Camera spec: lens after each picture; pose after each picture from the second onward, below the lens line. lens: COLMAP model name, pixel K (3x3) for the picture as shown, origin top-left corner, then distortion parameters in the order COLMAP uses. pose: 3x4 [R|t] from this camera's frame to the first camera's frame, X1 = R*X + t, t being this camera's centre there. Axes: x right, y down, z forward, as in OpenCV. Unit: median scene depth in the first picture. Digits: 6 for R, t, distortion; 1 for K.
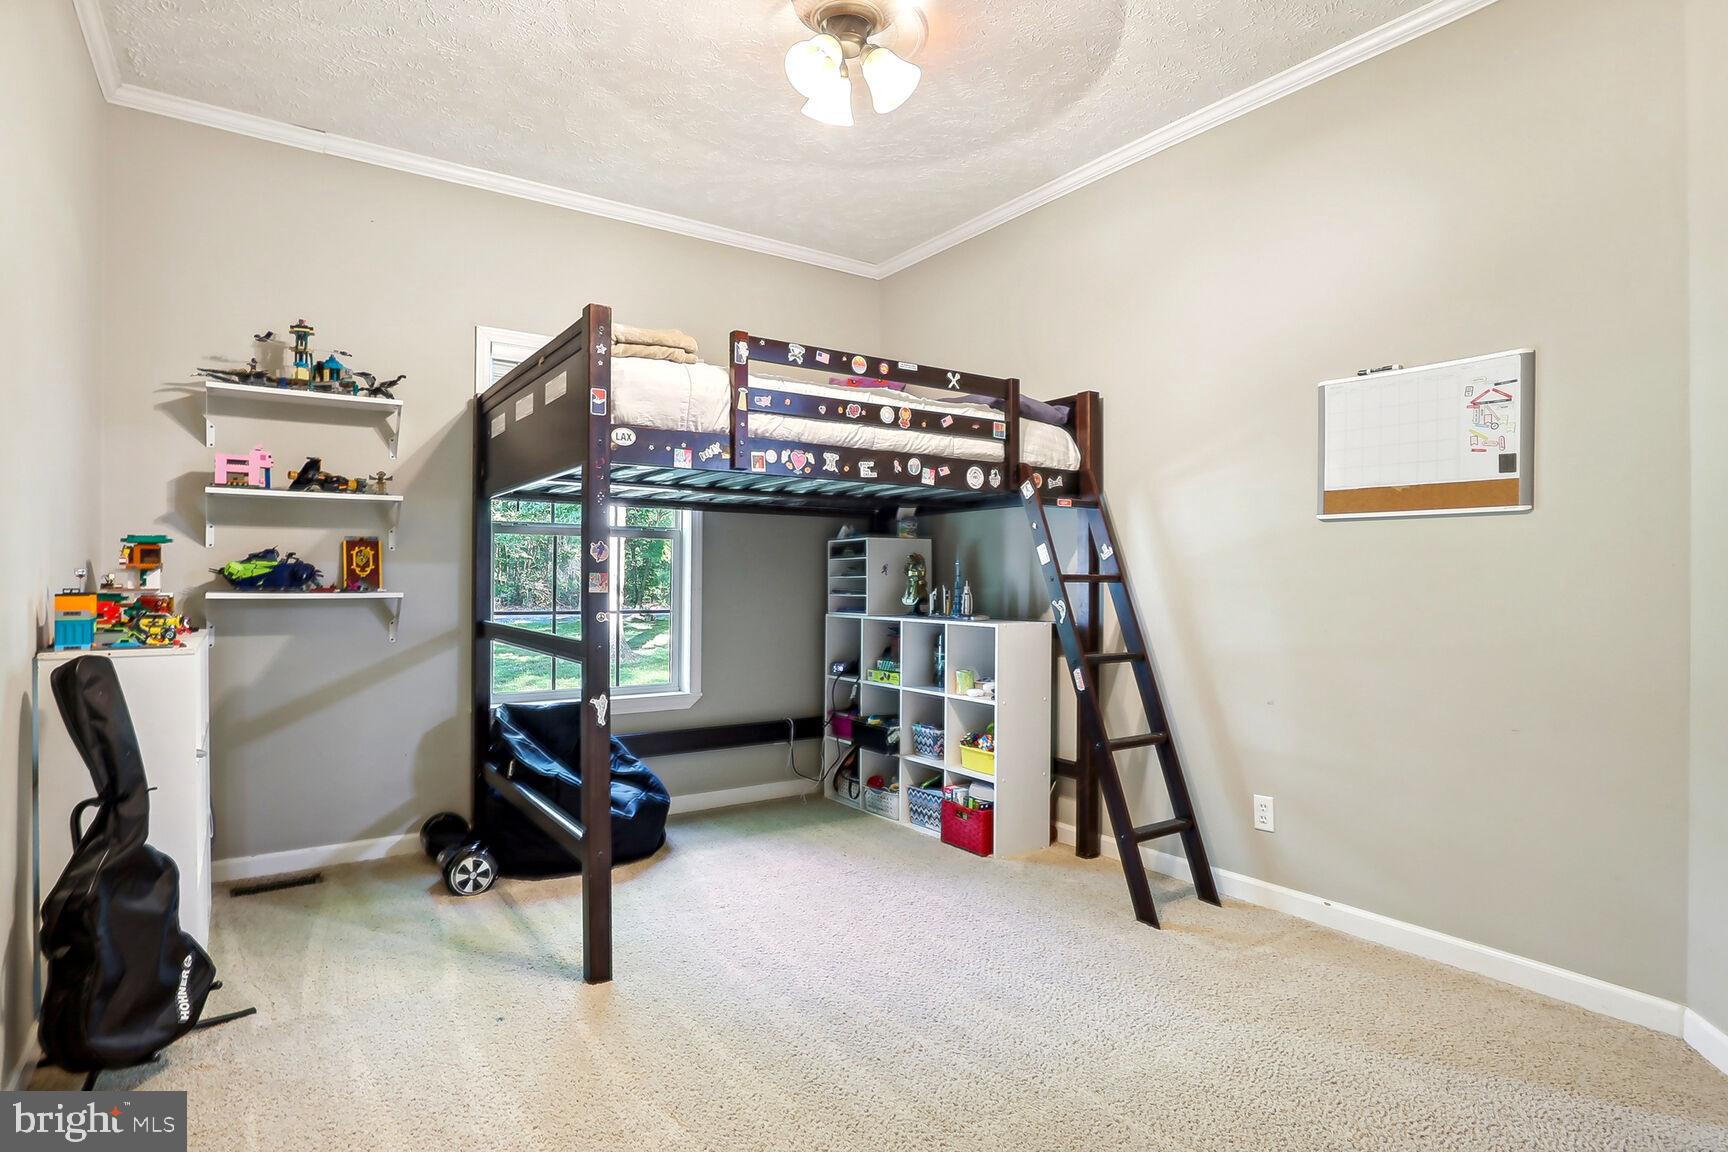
lens RADIAL K [[930.1, 0, 860.3], [0, 930.1, 574.3], [0, 0, 1]] dist [-0.023197, 0.000133]
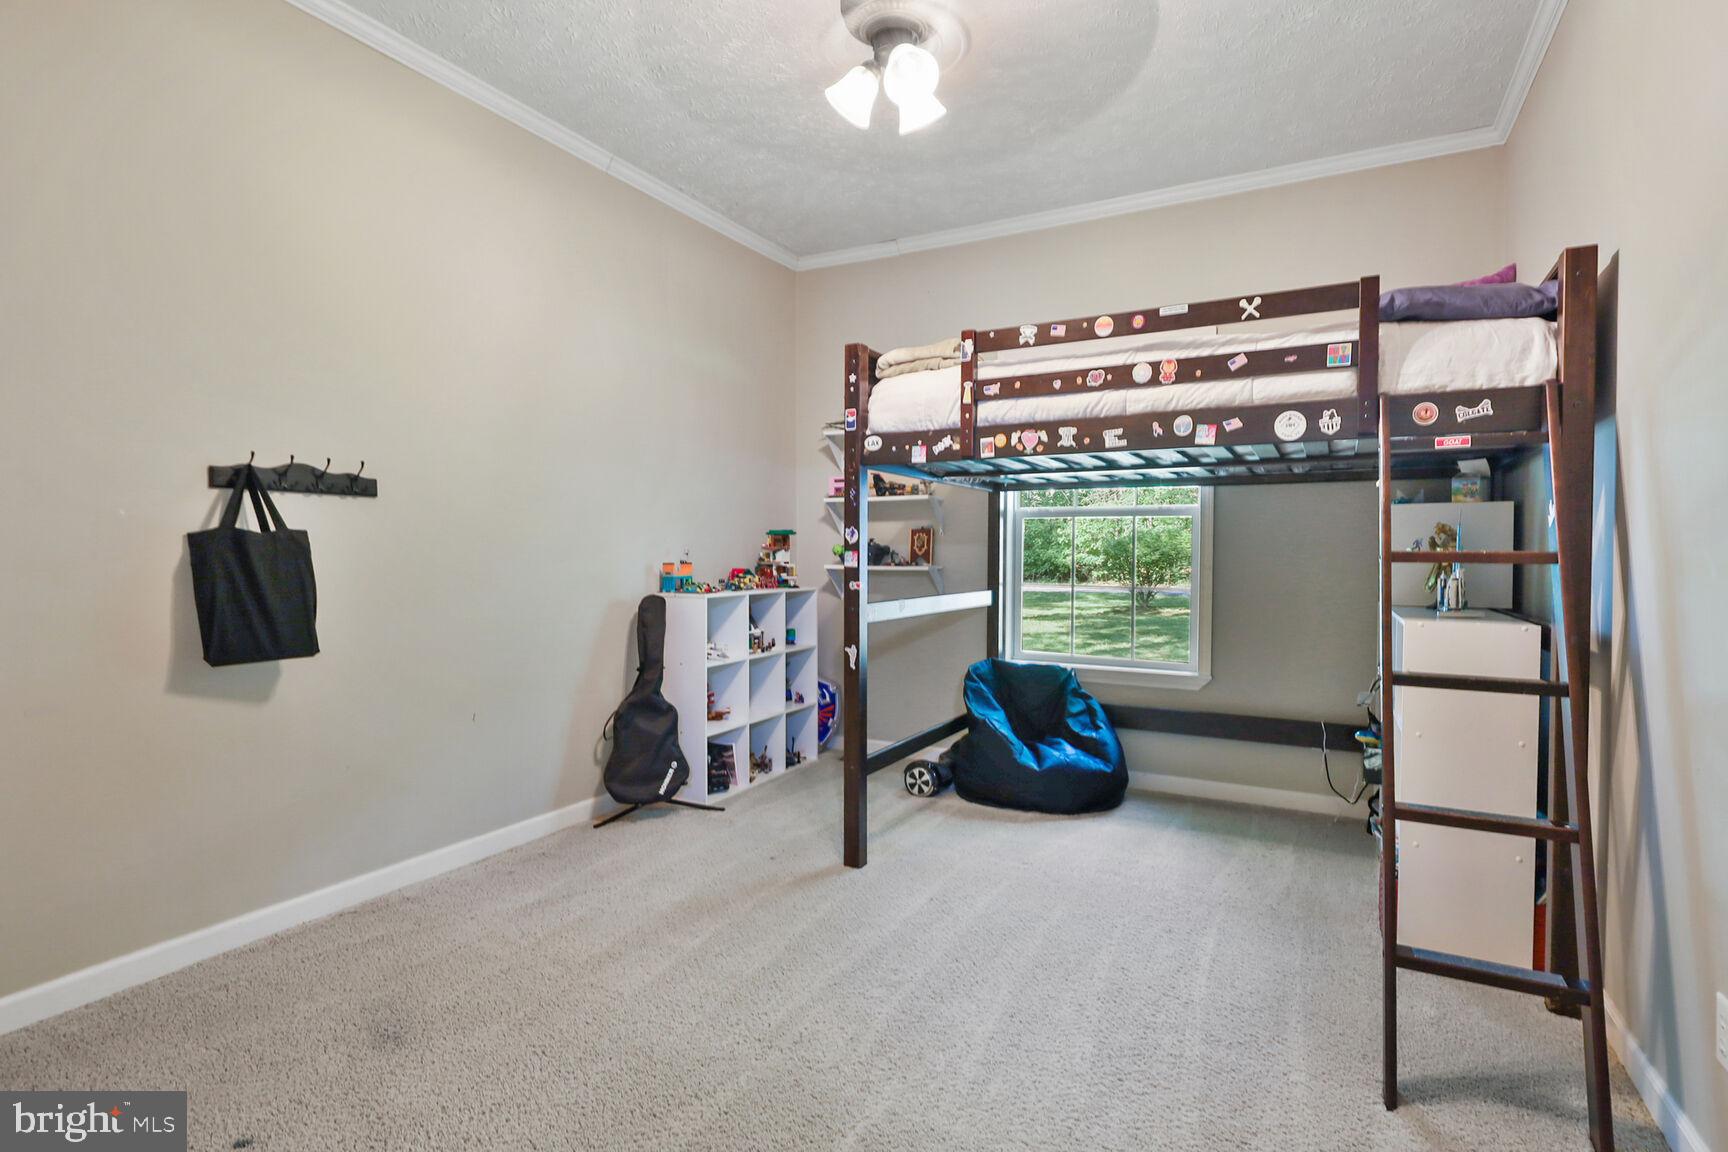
lens RADIAL K [[877.1, 0, 859.7], [0, 877.1, 572.5], [0, 0, 1]] dist [0.019886, -0.000889]
pose [[0.431763, 0.017375, -0.901820, 0.671325], [0.000317, 0.999811, 0.019414, 0.003088], [0.901987, -0.008668, 0.431676, 0.387208]]
